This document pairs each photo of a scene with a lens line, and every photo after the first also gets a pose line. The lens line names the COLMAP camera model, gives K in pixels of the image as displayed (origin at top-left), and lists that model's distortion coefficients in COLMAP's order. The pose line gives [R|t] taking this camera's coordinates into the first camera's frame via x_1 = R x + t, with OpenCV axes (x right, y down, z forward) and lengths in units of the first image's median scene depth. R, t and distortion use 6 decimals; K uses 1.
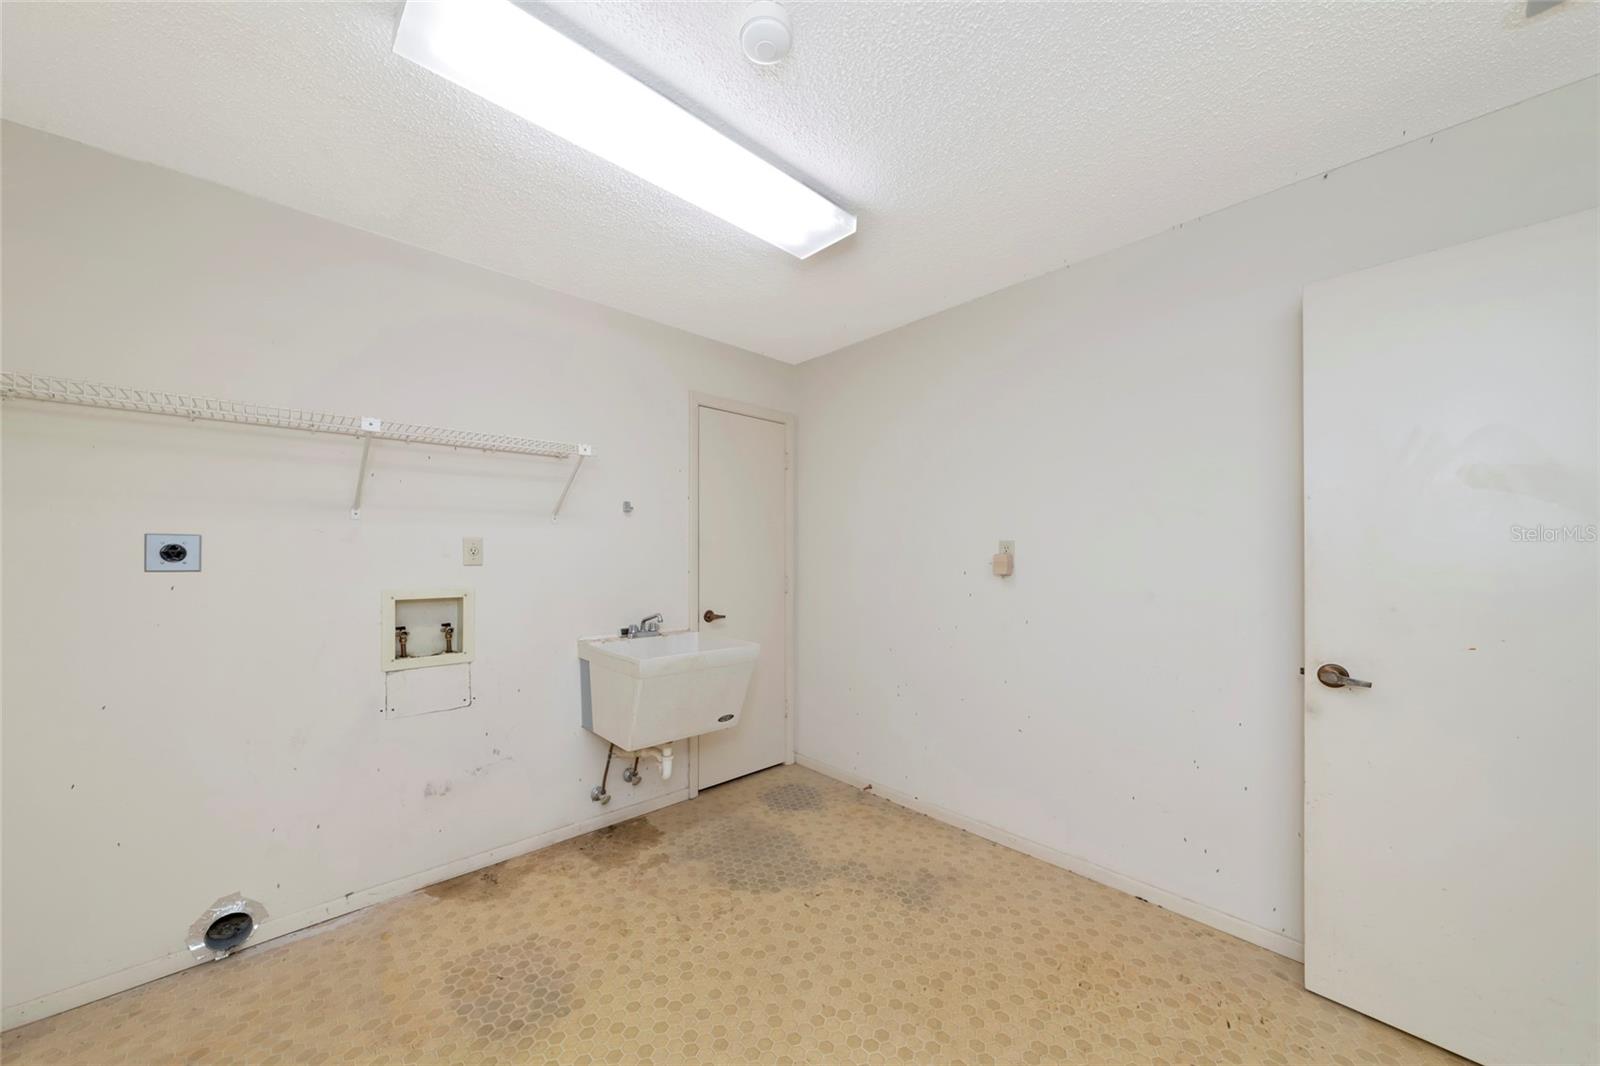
lens RADIAL K [[568.1, 0, 800.6], [0, 568.1, 554.5], [0, 0, 1]] dist [0.003109, 0.000880]
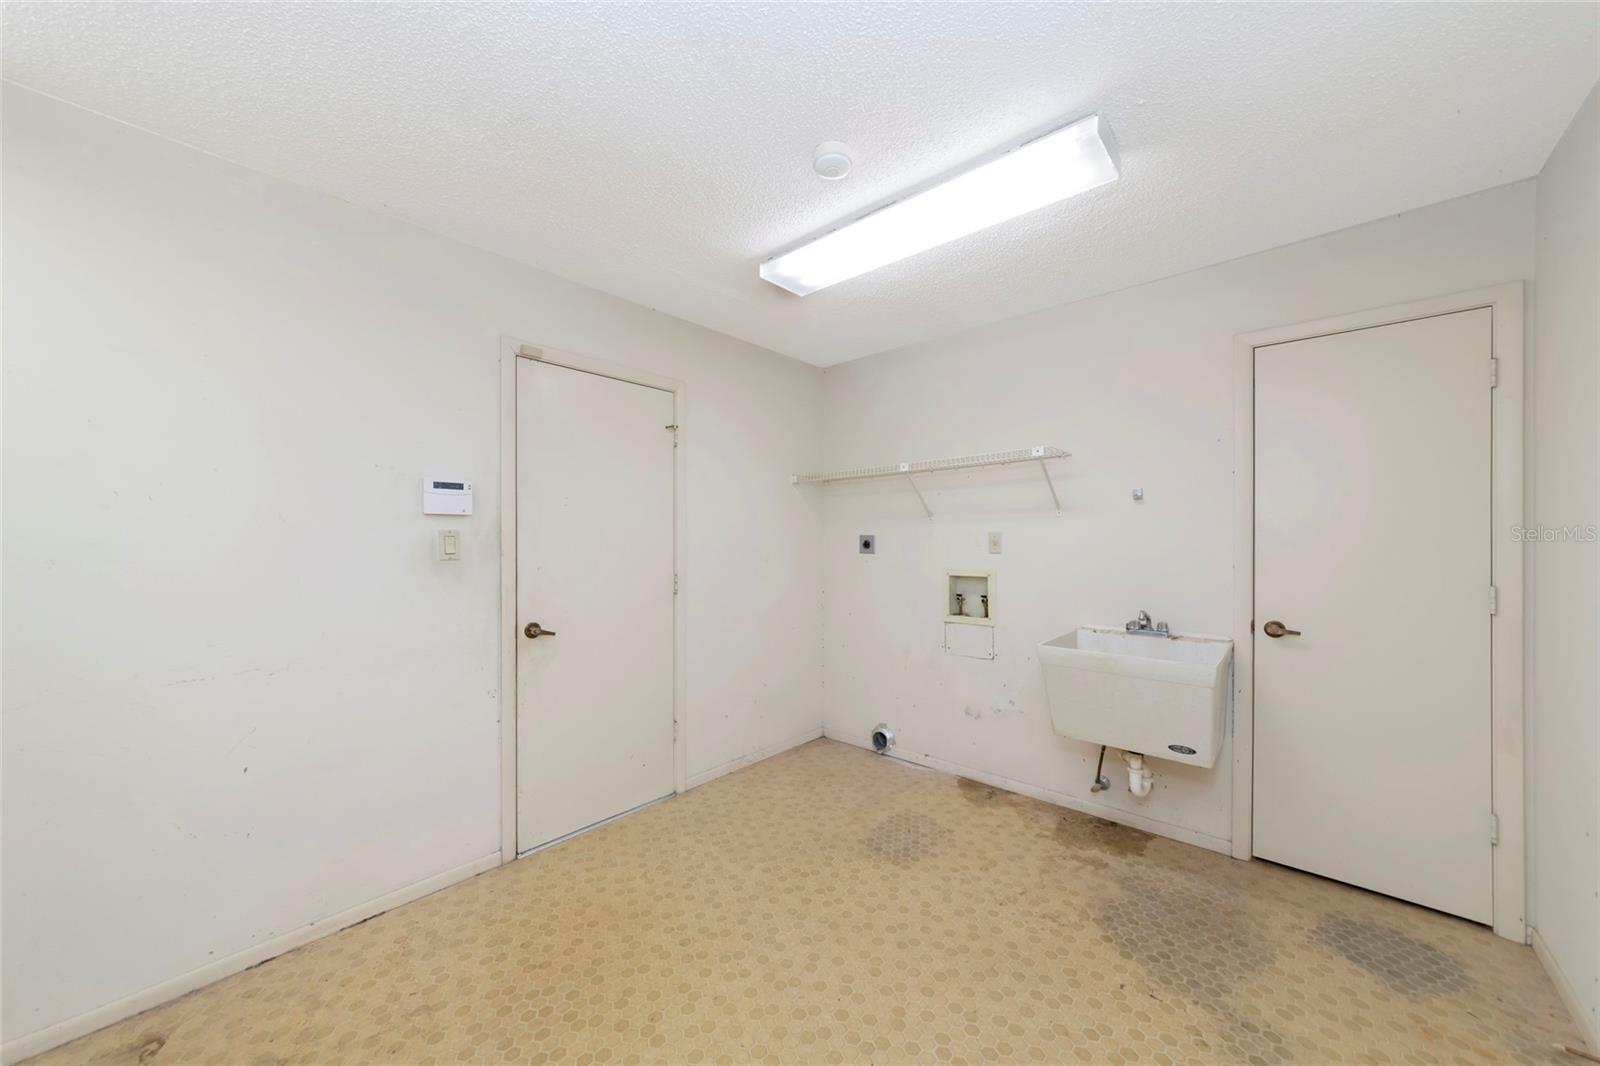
lens RADIAL K [[568.1, 0, 800.8], [0, 568.1, 540.3], [0, 0, 1]] dist [0.003109, 0.000880]
pose [[0.100931, -0.006130, -0.994875, 0.726470], [0.000179, 0.999981, -0.006143, -0.003470], [0.994893, 0.000442, 0.100930, 0.448547]]
